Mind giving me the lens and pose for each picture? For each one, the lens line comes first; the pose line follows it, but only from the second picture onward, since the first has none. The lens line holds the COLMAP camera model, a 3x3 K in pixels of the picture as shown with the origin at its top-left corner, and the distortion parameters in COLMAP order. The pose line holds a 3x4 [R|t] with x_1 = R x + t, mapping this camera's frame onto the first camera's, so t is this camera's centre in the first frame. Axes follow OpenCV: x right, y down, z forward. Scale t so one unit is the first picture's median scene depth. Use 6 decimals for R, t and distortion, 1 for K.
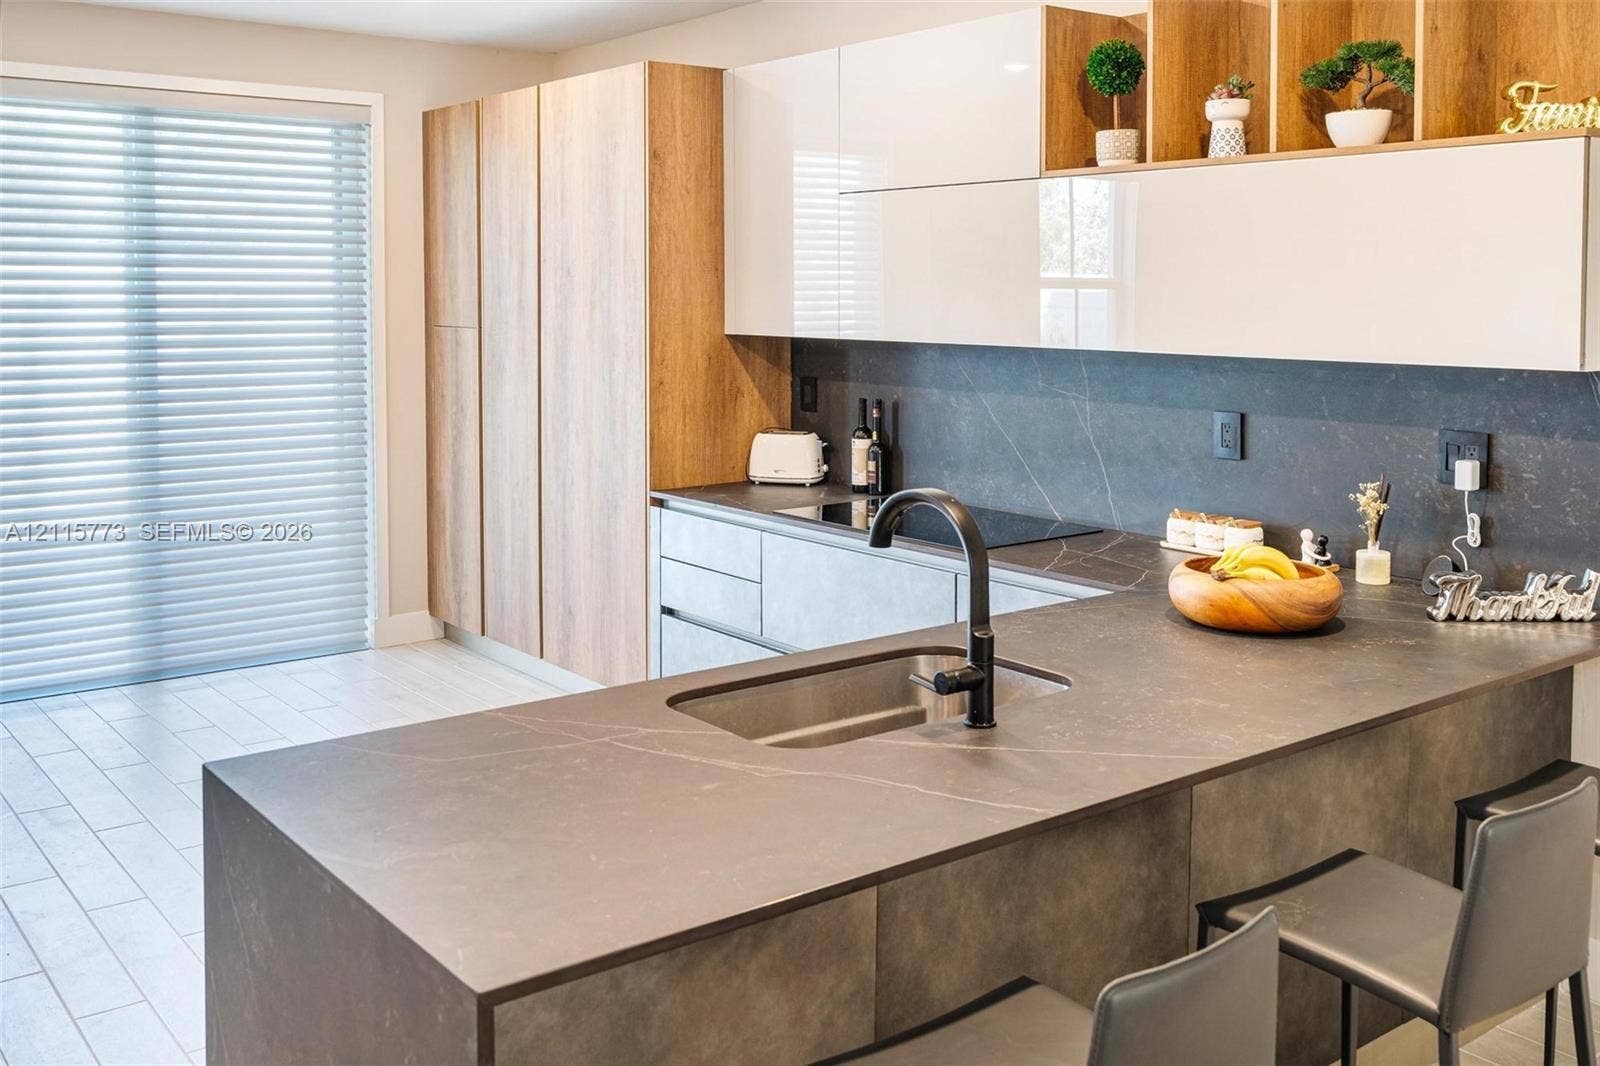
lens RADIAL K [[1504.8, 0, 795.8], [0, 1504.8, 355.6], [0, 0, 1]] dist [0.010549, 0.007613]
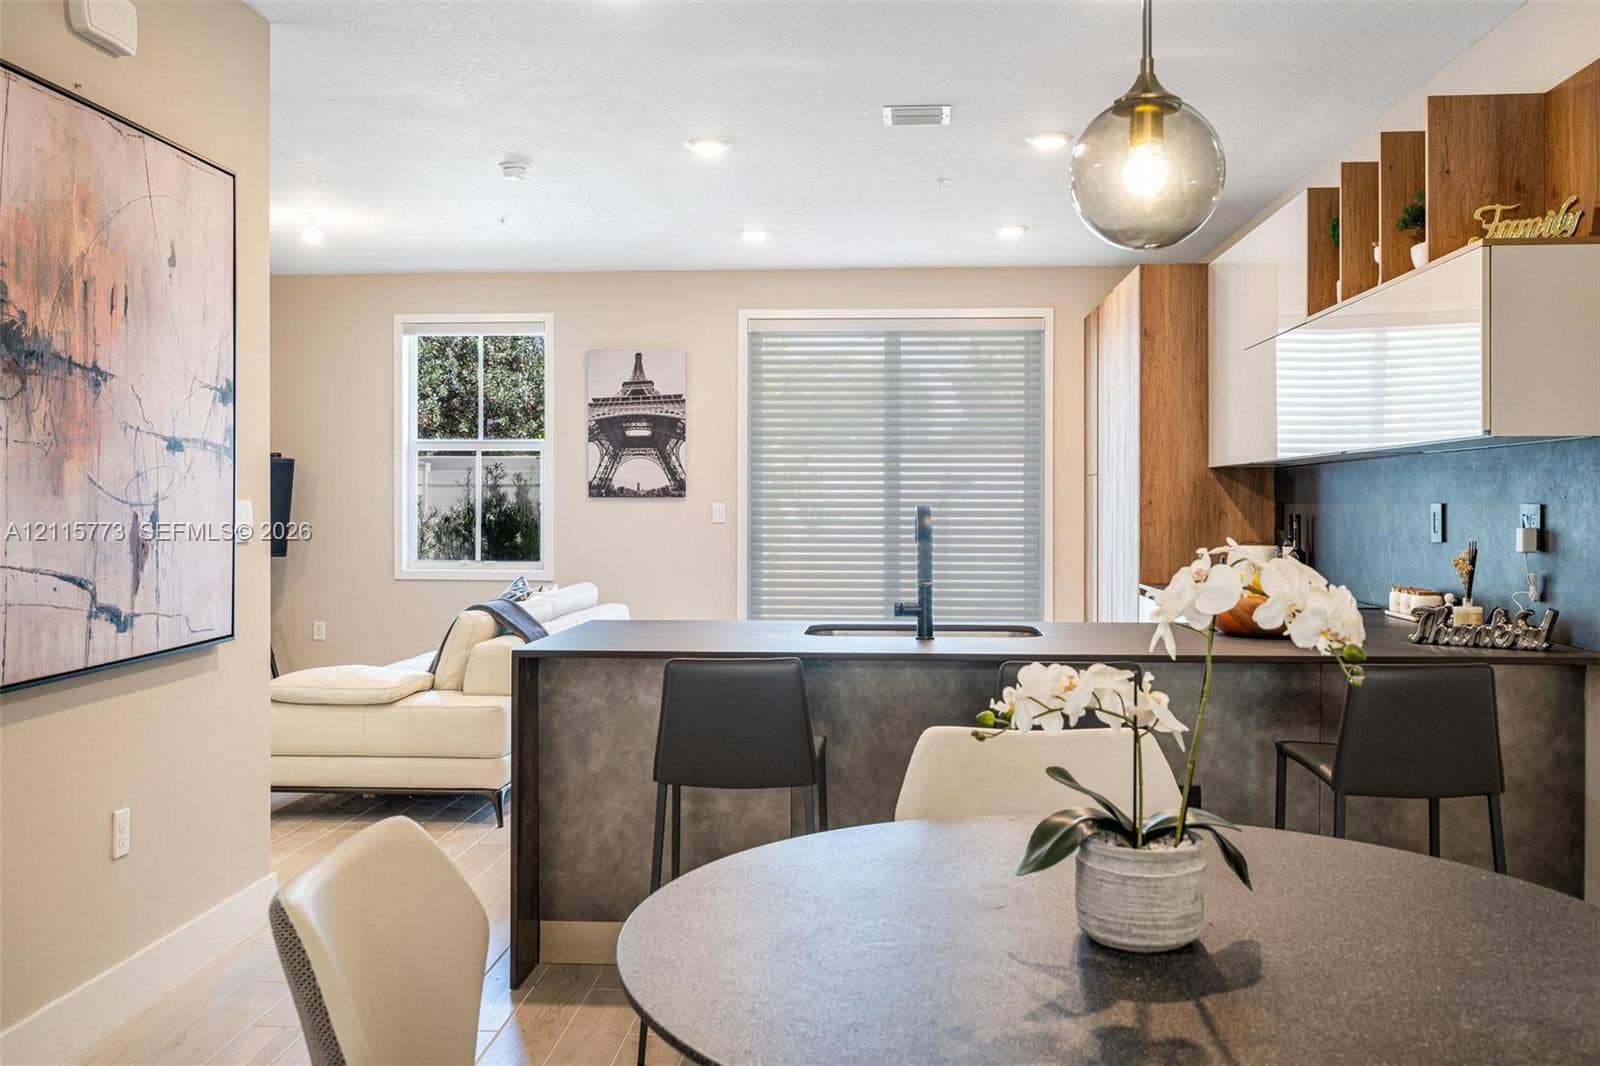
lens RADIAL K [[1392.5, 0, 814.6], [0, 1392.5, 505.7], [0, 0, 1]] dist [0.001593, 0.004179]
pose [[0.755553, 0.000892, -0.655087, 0.503760], [-0.030371, 0.998971, -0.033669, 0.072538], [0.654384, 0.045334, 0.754803, -0.126676]]
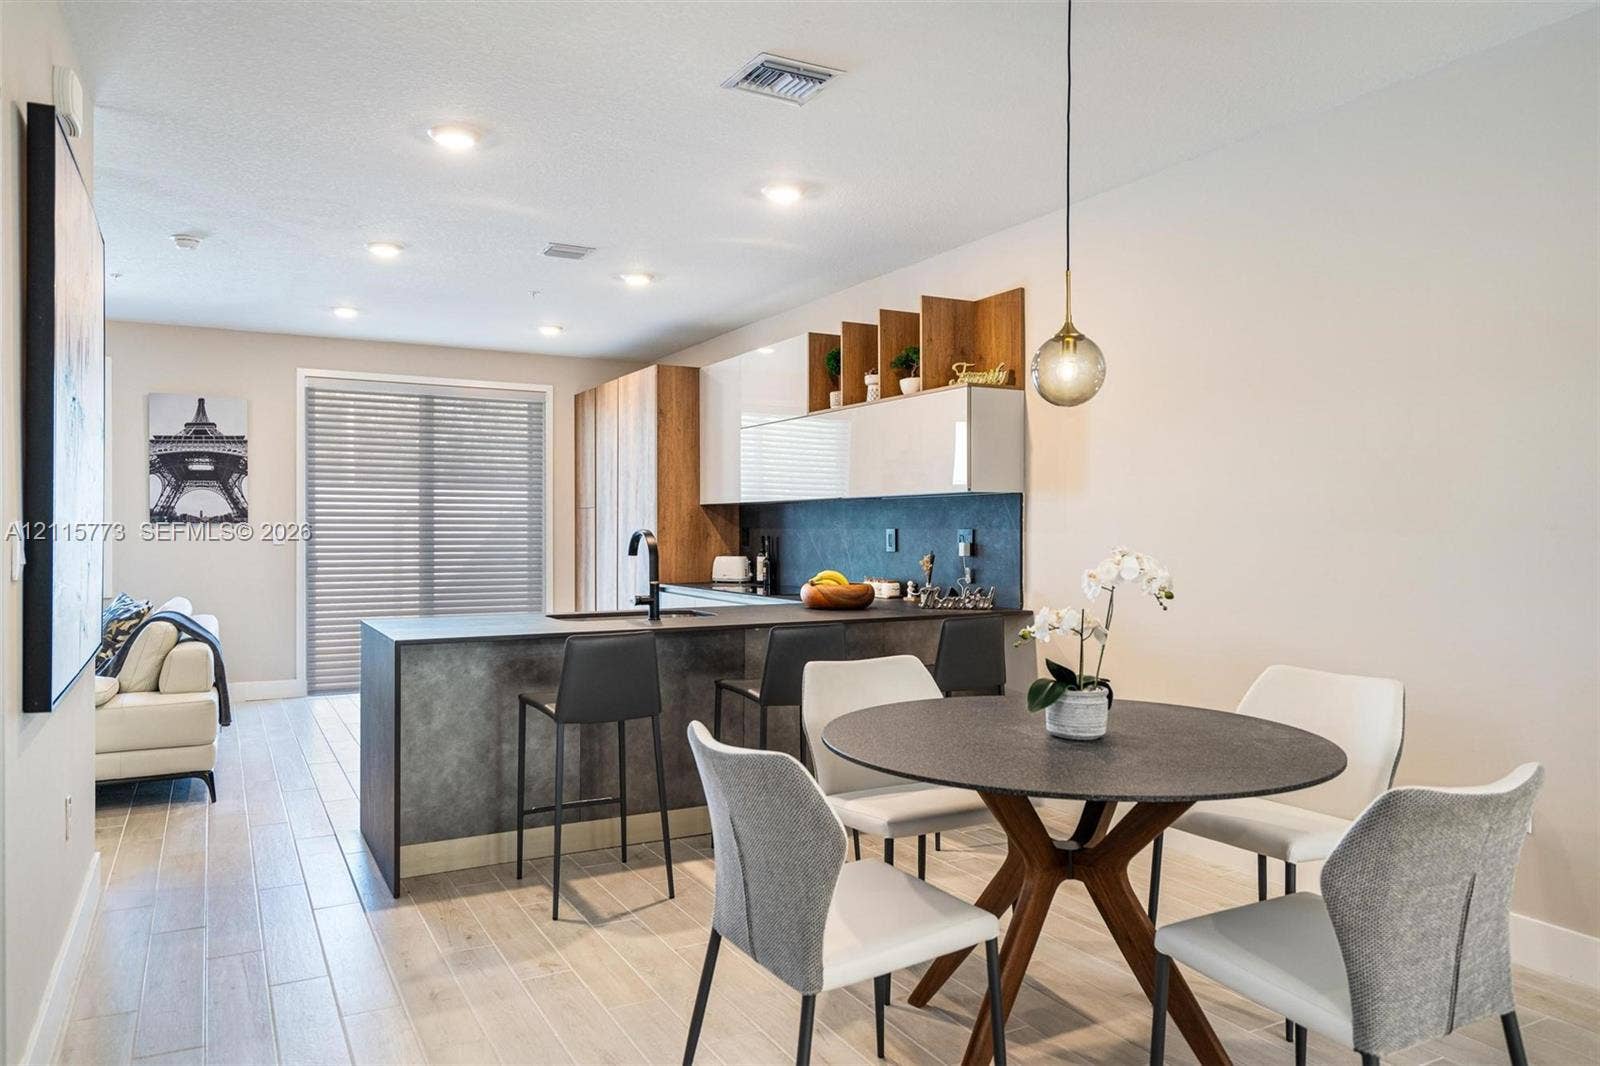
lens RADIAL K [[1078.6, 0, 807.3], [0, 1078.6, 535.6], [0, 0, 1]] dist [0.011266, -0.000572]
pose [[0.988766, 0.001059, -0.149470, 0.309654], [-0.006989, 0.999209, -0.039157, 0.082627], [0.149311, 0.039762, 0.987991, -0.359037]]
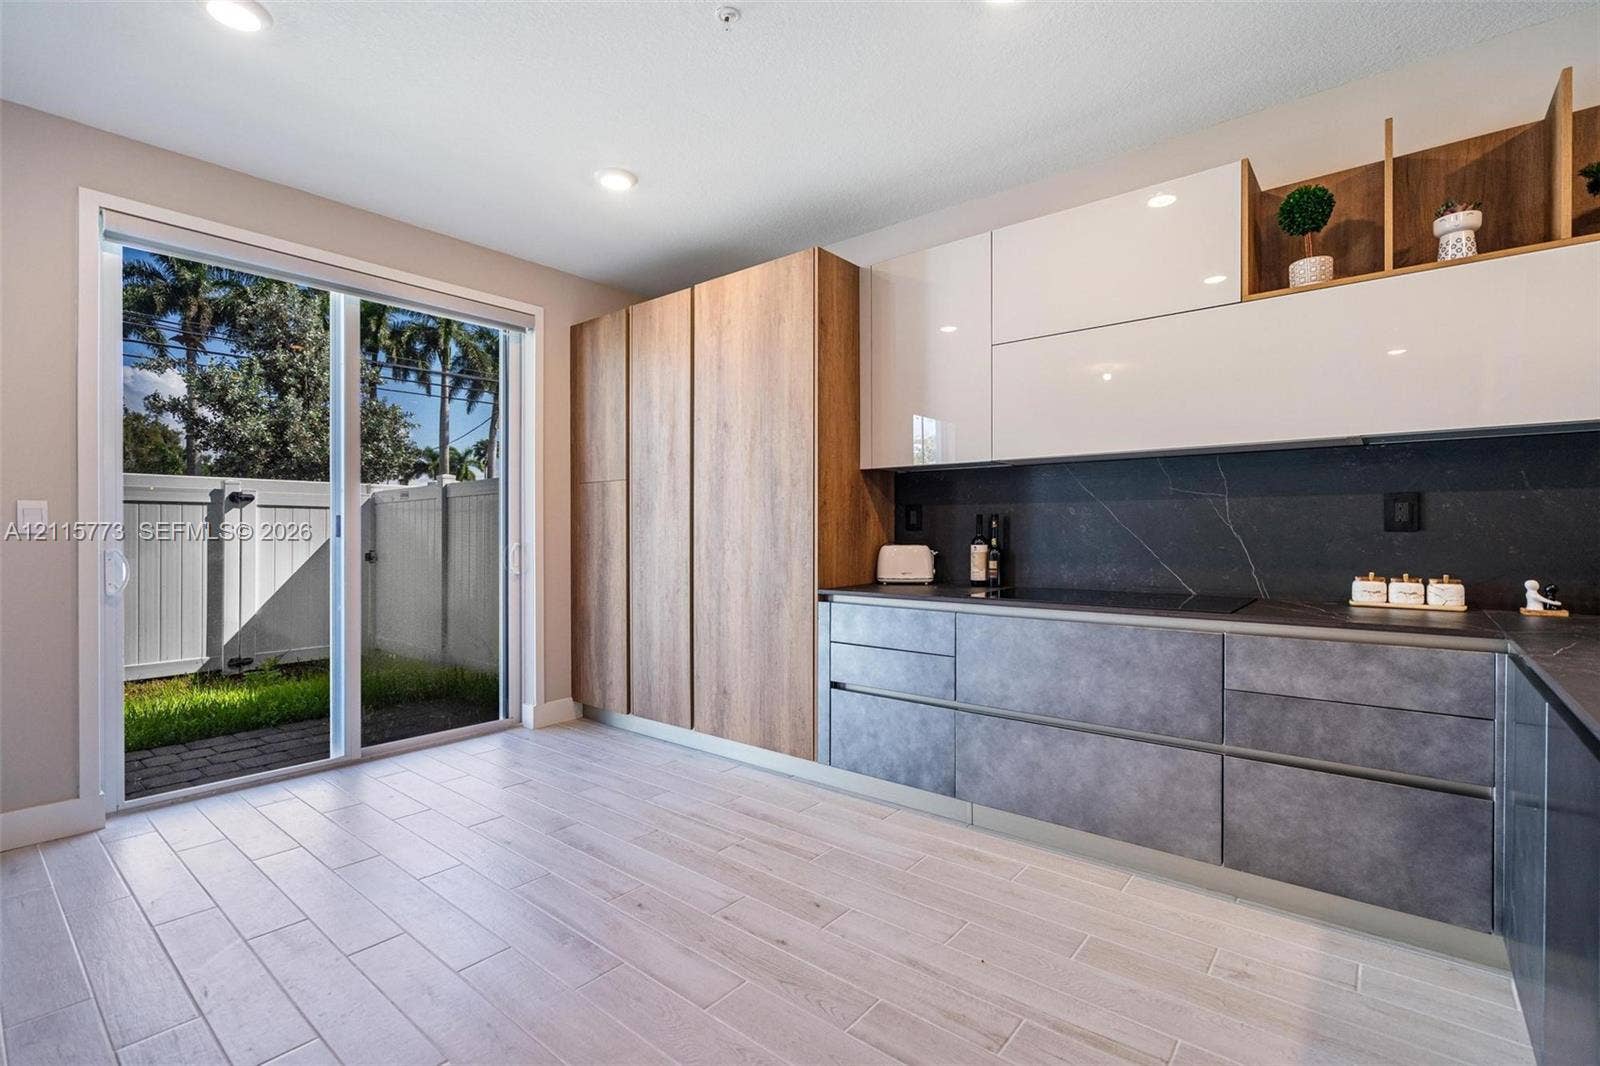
lens RADIAL K [[719.6, 0, 804.4], [0, 719.6, 537.0], [0, 0, 1]] dist [-0.001675, 0.000767]
pose [[0.973048, -0.003920, 0.230569, -0.249930], [0.012646, 0.999258, -0.036379, 0.069505], [-0.230255, 0.038314, 0.972376, 0.429059]]
